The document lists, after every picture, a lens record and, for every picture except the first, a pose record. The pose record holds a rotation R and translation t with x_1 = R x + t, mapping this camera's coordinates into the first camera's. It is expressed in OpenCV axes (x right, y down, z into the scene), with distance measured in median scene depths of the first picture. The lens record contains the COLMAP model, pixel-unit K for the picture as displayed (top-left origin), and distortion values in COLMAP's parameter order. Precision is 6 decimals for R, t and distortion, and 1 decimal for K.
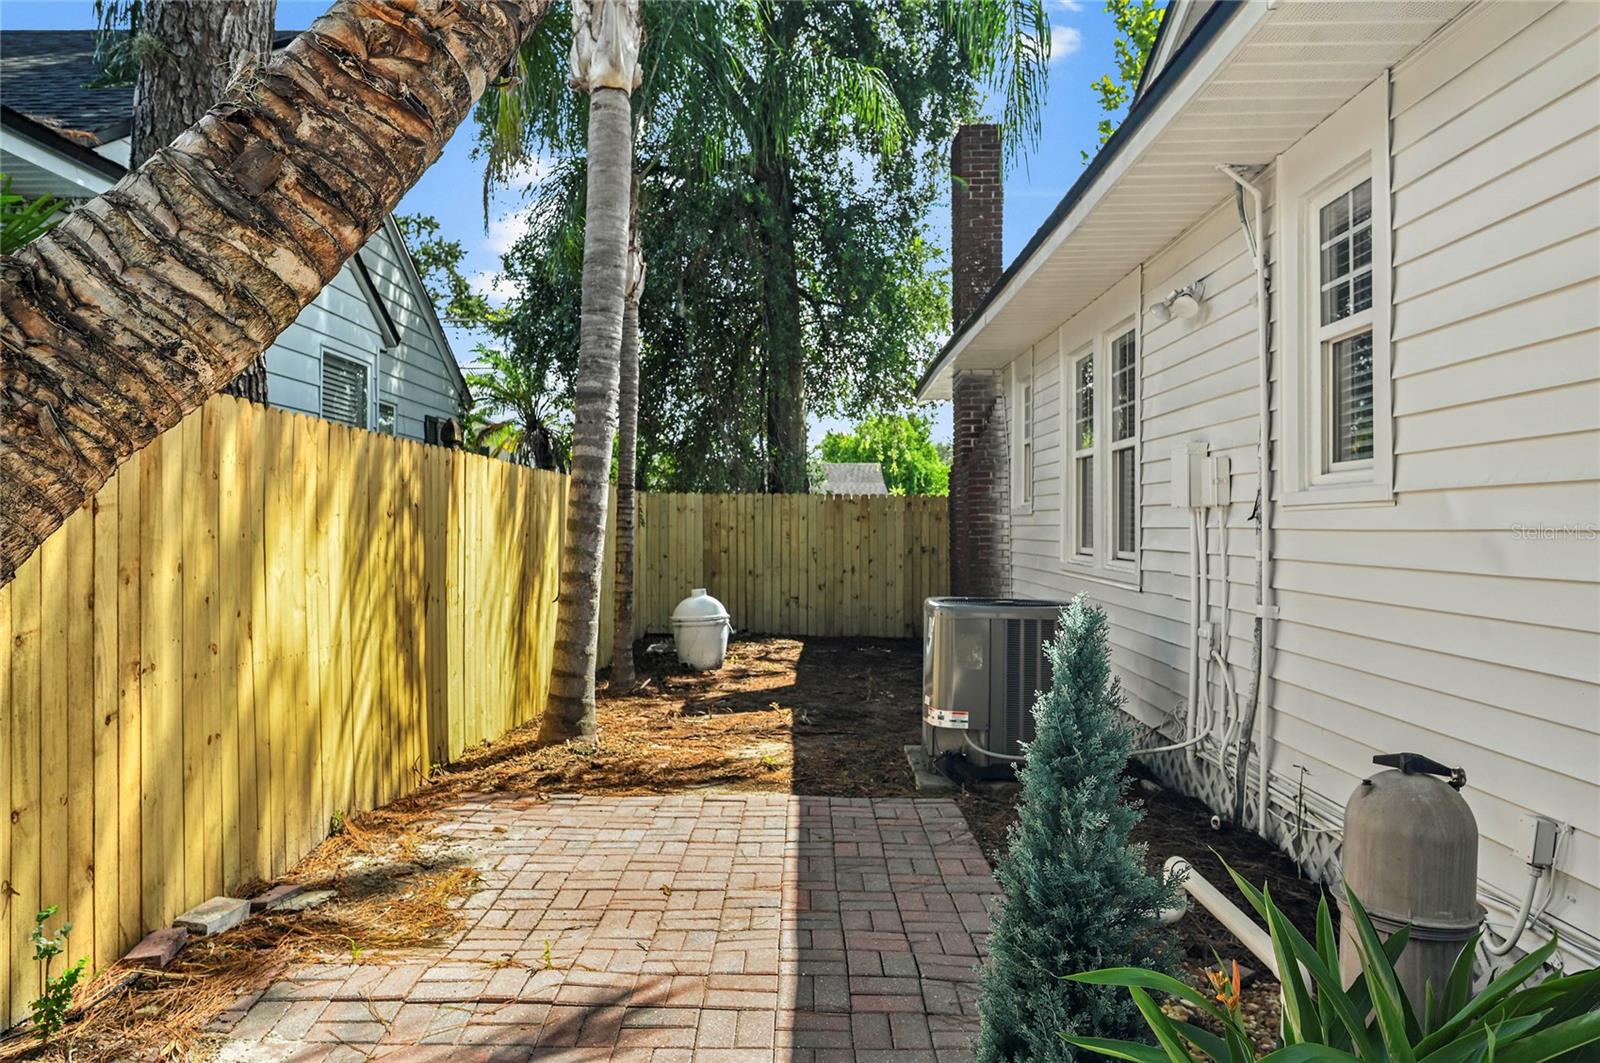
lens RADIAL K [[1136.8, 0, 796.6], [0, 1136.8, 525.7], [0, 0, 1]] dist [-0.049506, -0.000394]
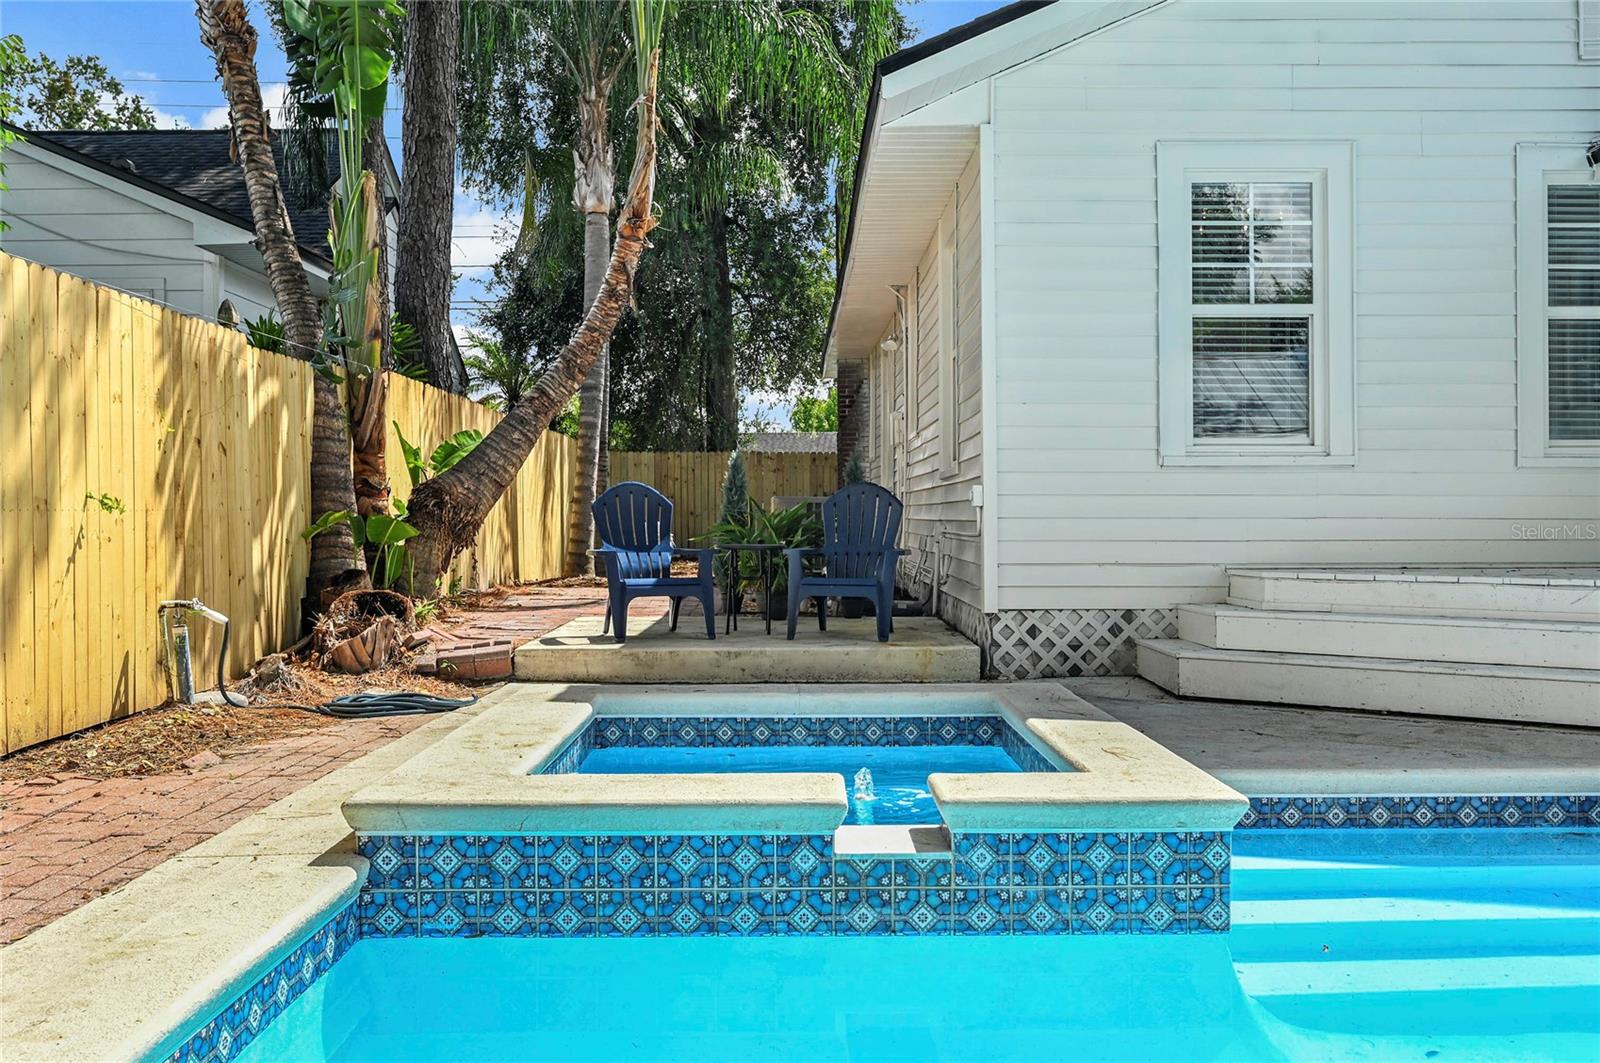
lens RADIAL K [[1388.4, 0, 798.8], [0, 1388.4, 510.4], [0, 0, 1]] dist [-0.001174, -0.002792]
pose [[0.999789, -0.007180, 0.019257, 0.049180], [0.007176, 0.999974, 0.000251, 0.037336], [-0.019259, -0.000113, 0.999815, -0.556136]]
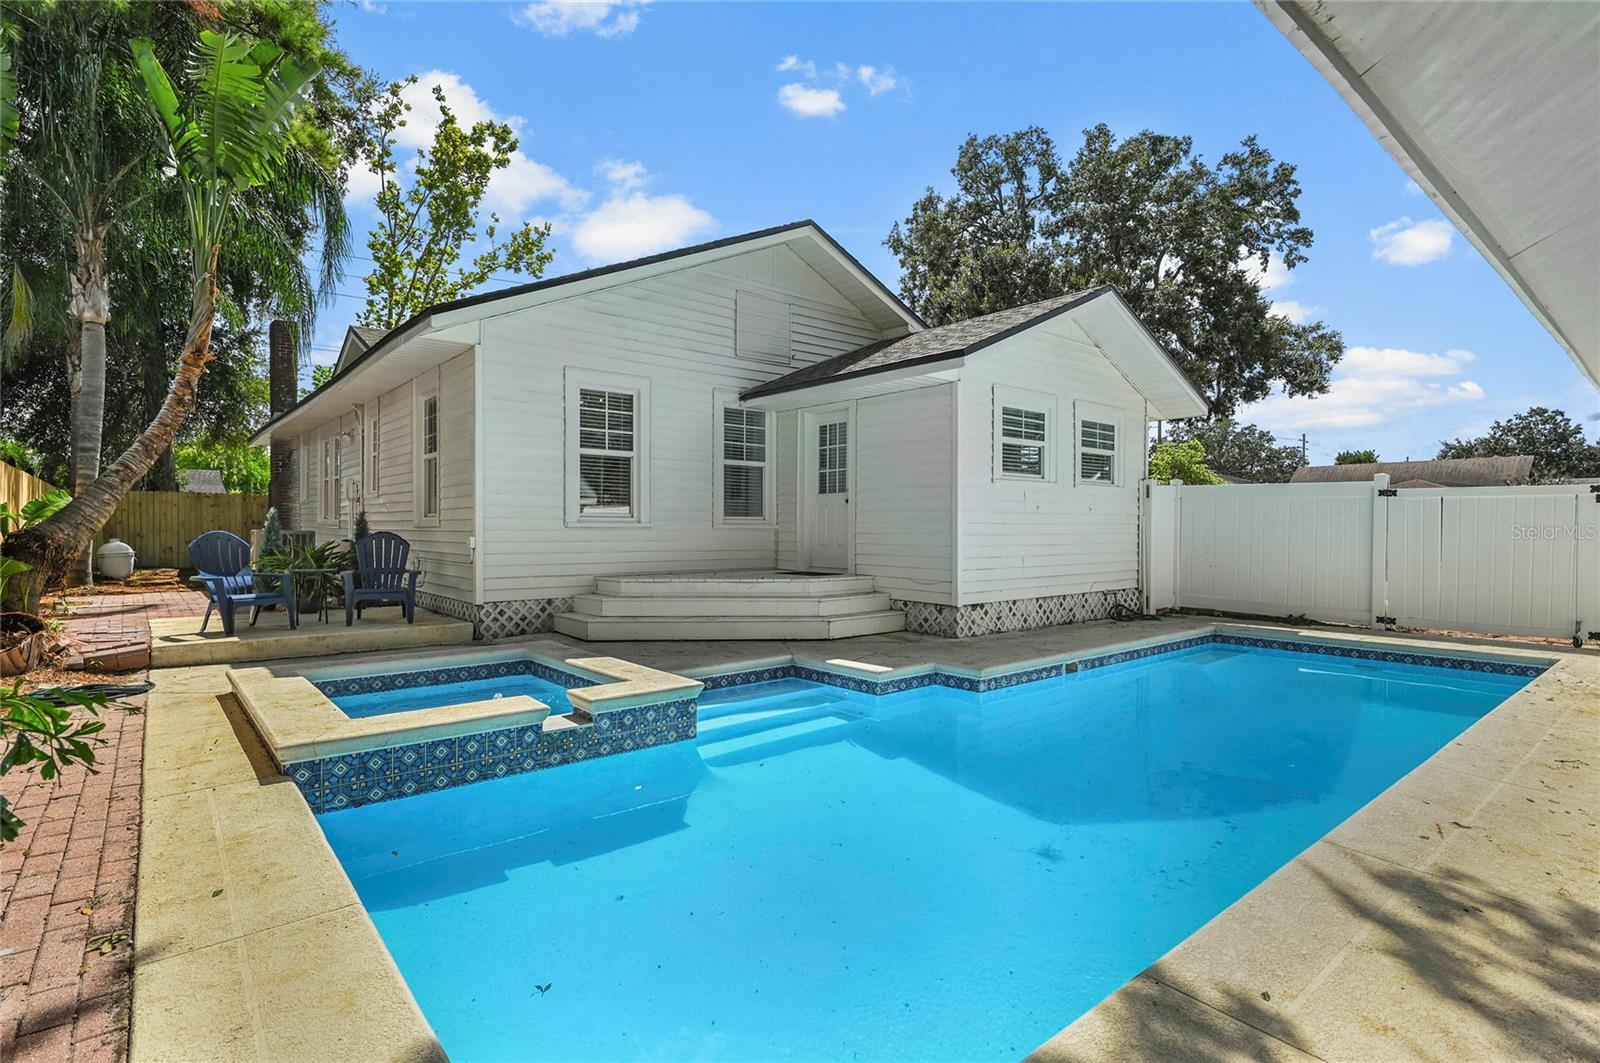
lens RADIAL K [[779.2, 0, 793.3], [0, 779.2, 527.9], [0, 0, 1]] dist [0.005033, -0.003461]
pose [[0.758438, -0.001713, 0.651743, -0.057210], [-0.003298, 0.999974, 0.006466, 0.018479], [-0.651737, -0.007054, 0.758412, -0.598202]]
